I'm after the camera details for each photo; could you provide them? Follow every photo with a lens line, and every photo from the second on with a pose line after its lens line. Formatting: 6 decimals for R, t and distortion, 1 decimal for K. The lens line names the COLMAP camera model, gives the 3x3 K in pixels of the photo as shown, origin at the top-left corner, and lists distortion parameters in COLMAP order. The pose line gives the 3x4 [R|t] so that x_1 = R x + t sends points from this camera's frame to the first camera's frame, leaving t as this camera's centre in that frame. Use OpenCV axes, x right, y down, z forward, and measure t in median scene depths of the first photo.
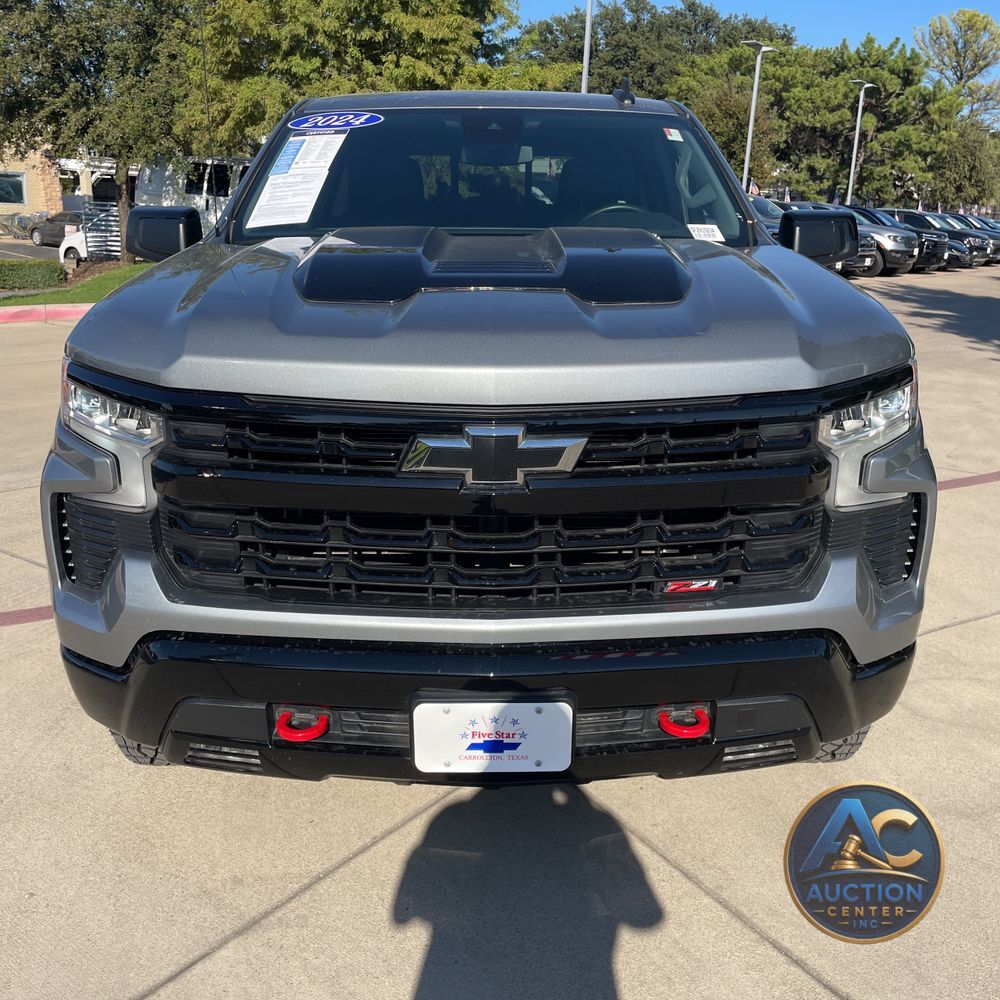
lens RADIAL K [[1010.5, 0, 501.8], [0, 1010.5, 498.0], [0, 0, 1]] dist [0.034111, 0.000000]
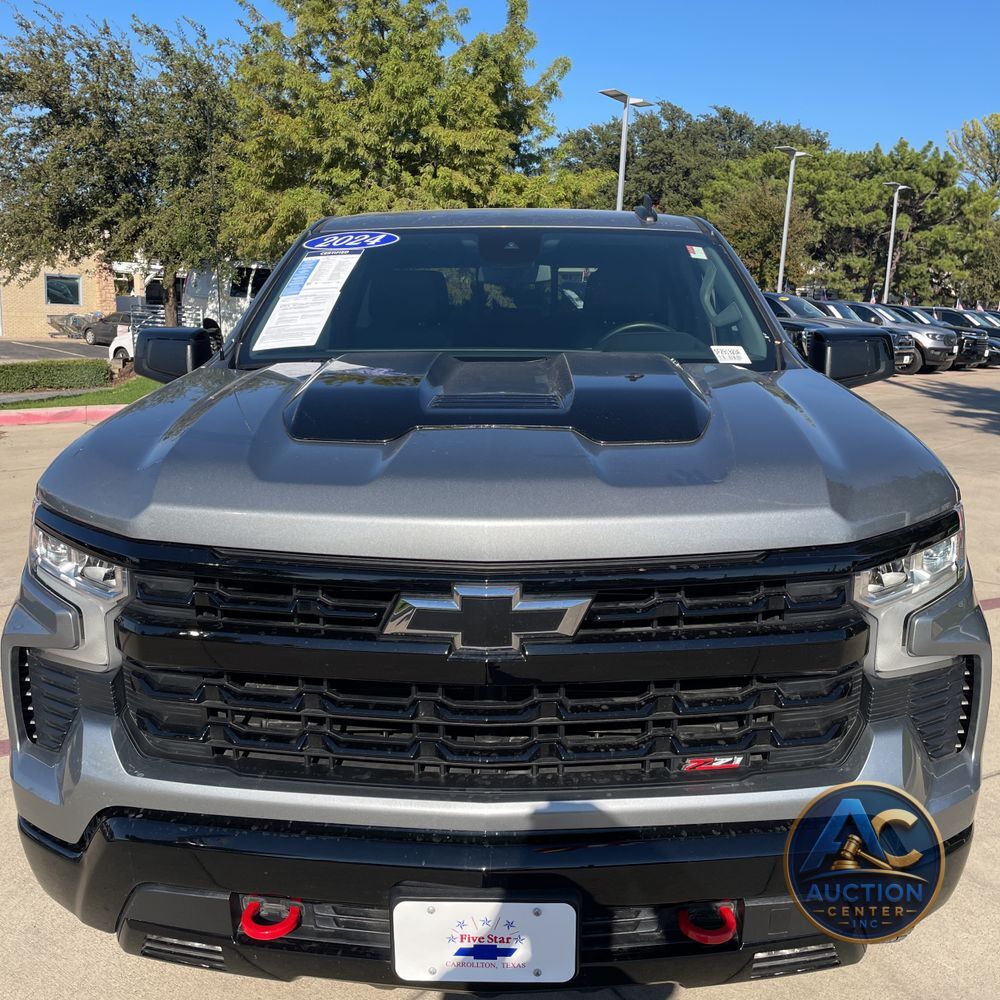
lens RADIAL K [[1010.5, 0, 499.4], [0, 1010.5, 498.8], [0, 0, 1]] dist [0.034111, 0.000000]
pose [[0.999171, 0.004661, -0.040452, 0.024184], [-0.008267, 0.995959, -0.089429, -0.041284], [0.039871, 0.089689, 0.995171, 0.061128]]
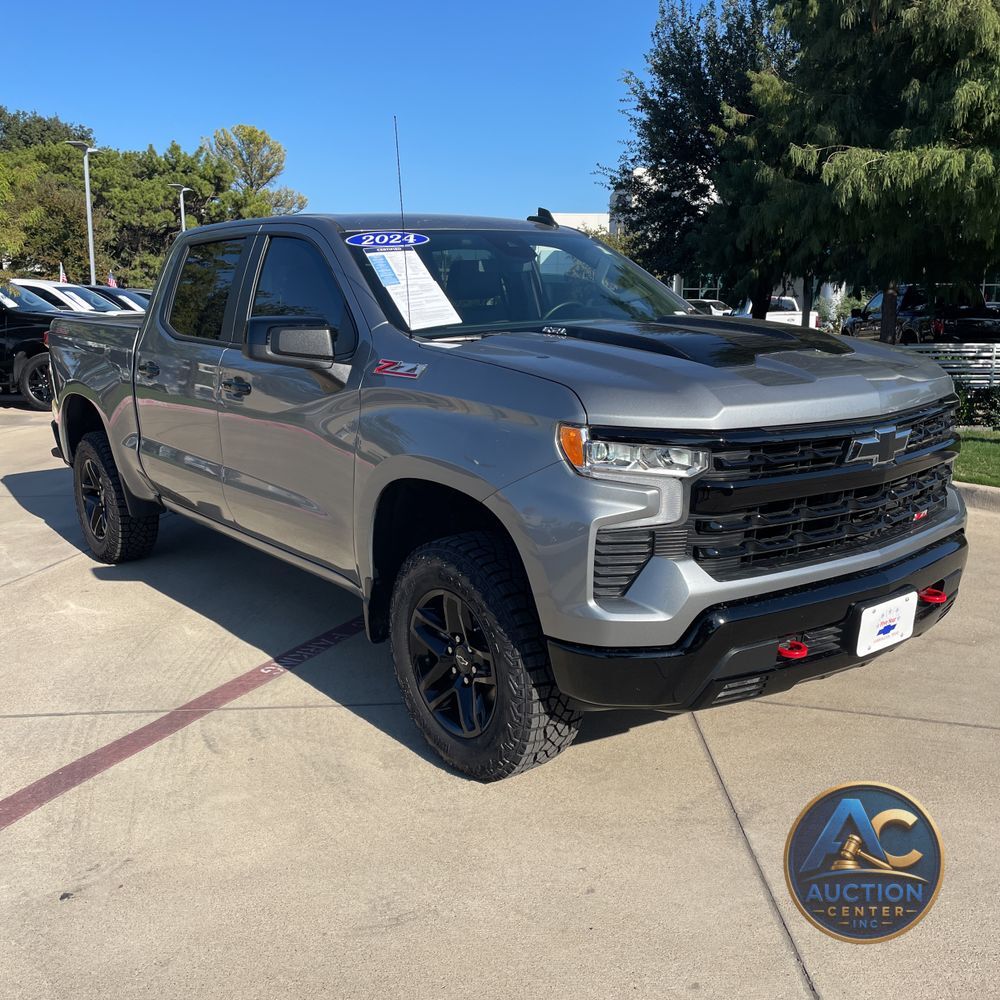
lens RADIAL K [[1010.5, 0, 503.8], [0, 1010.5, 491.7], [0, 0, 1]] dist [0.034111, 0.000000]
pose [[0.805959, -0.139717, 0.575247, -0.890424], [0.192903, 0.980693, -0.032077, -0.021627], [-0.559659, 0.136820, 0.817351, -0.000231]]
